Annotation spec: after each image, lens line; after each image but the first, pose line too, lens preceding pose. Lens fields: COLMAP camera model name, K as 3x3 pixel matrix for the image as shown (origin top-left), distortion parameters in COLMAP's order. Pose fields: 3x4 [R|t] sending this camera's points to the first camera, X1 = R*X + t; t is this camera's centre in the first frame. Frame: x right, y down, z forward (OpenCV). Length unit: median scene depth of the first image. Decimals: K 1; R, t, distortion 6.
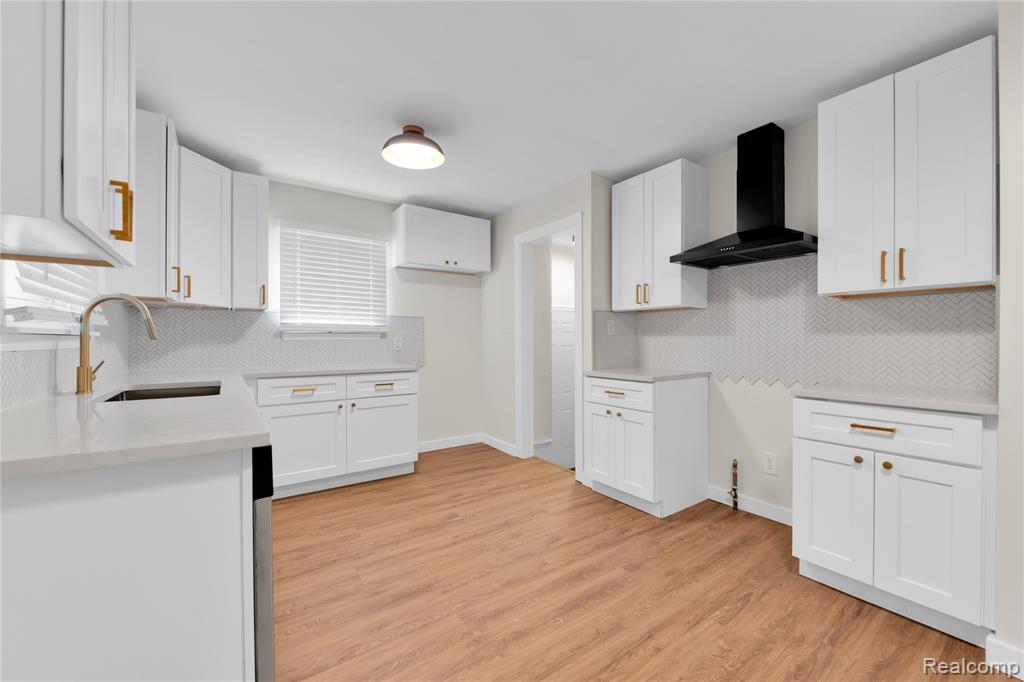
lens RADIAL K [[415.9, 0, 511.0], [0, 415.9, 336.9], [0, 0, 1]] dist [-0.001166, -0.000235]
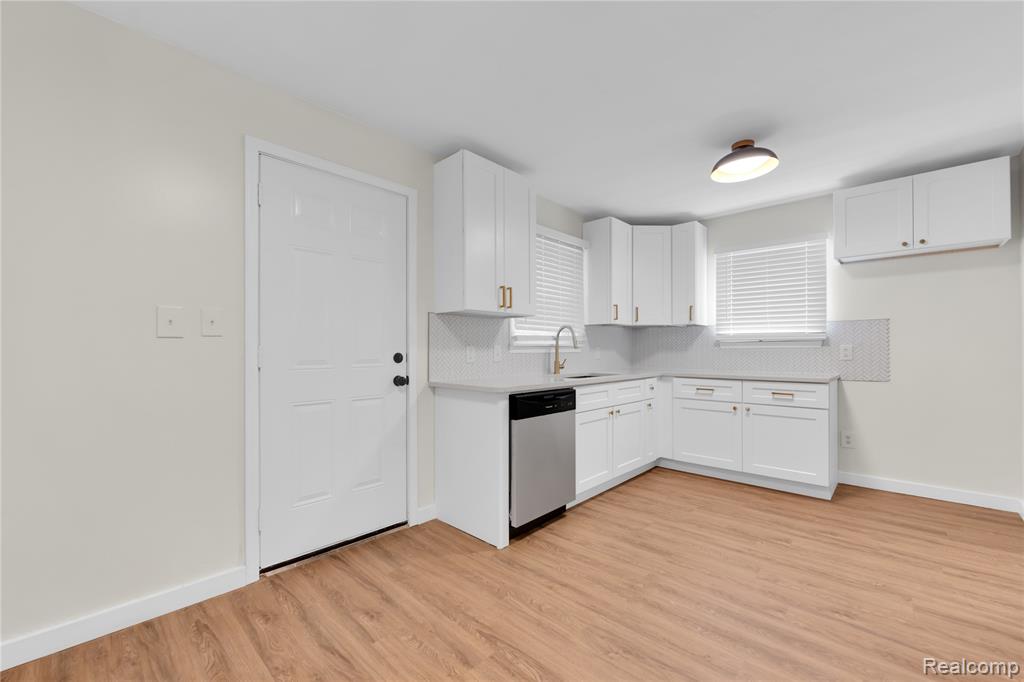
lens RADIAL K [[415.9, 0, 511.0], [0, 415.9, 336.9], [0, 0, 1]] dist [-0.001166, -0.000235]
pose [[0.191967, -0.029712, -0.980952, 0.580353], [0.008574, 0.999554, -0.028597, 0.004140], [0.981364, -0.002921, 0.192136, 0.209083]]
